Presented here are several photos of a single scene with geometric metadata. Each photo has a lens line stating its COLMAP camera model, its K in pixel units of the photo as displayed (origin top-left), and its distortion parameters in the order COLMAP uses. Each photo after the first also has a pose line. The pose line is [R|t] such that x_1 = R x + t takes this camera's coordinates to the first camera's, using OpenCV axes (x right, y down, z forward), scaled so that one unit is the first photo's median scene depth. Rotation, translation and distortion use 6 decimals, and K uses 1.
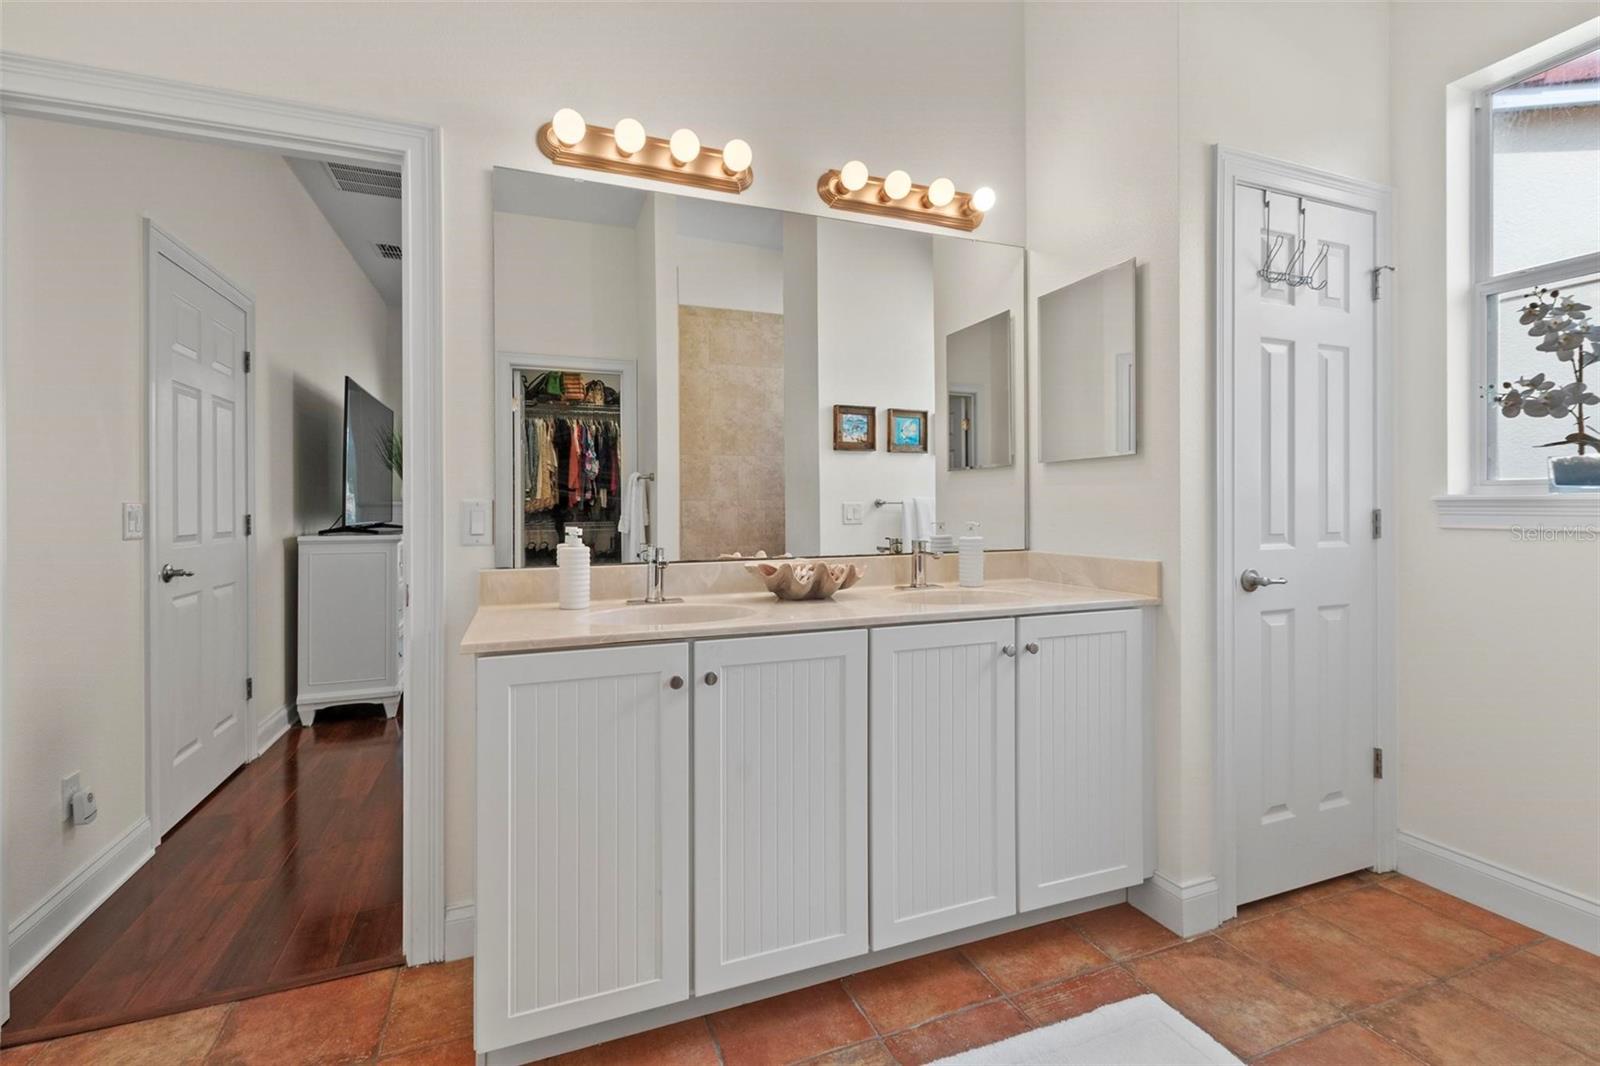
lens RADIAL K [[704.6, 0, 801.3], [0, 704.6, 508.9], [0, 0, 1]] dist [0.000254, -0.000207]
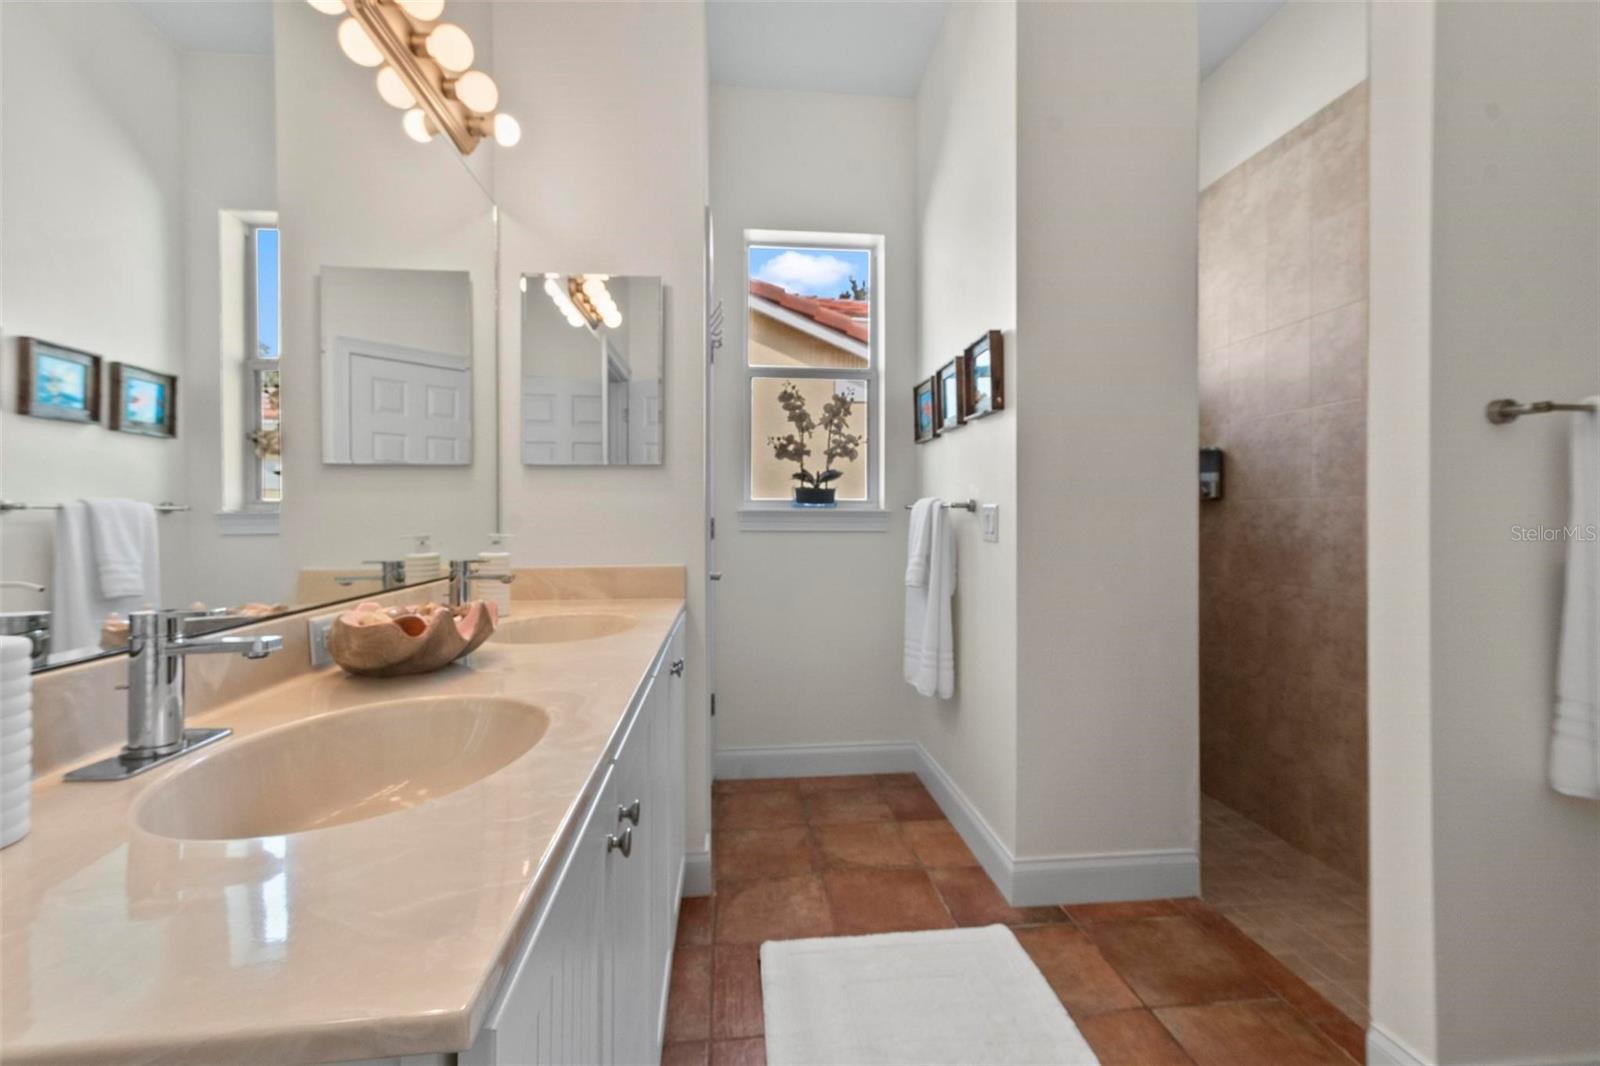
lens RADIAL K [[688.2, 0, 803.1], [0, 688.2, 519.3], [0, 0, 1]] dist [0.001270, 0.000161]
pose [[0.262785, -0.002777, 0.964850, -0.481434], [0.001080, 0.999996, 0.002584, -0.000011], [-0.964854, 0.000363, 0.262787, 0.556480]]
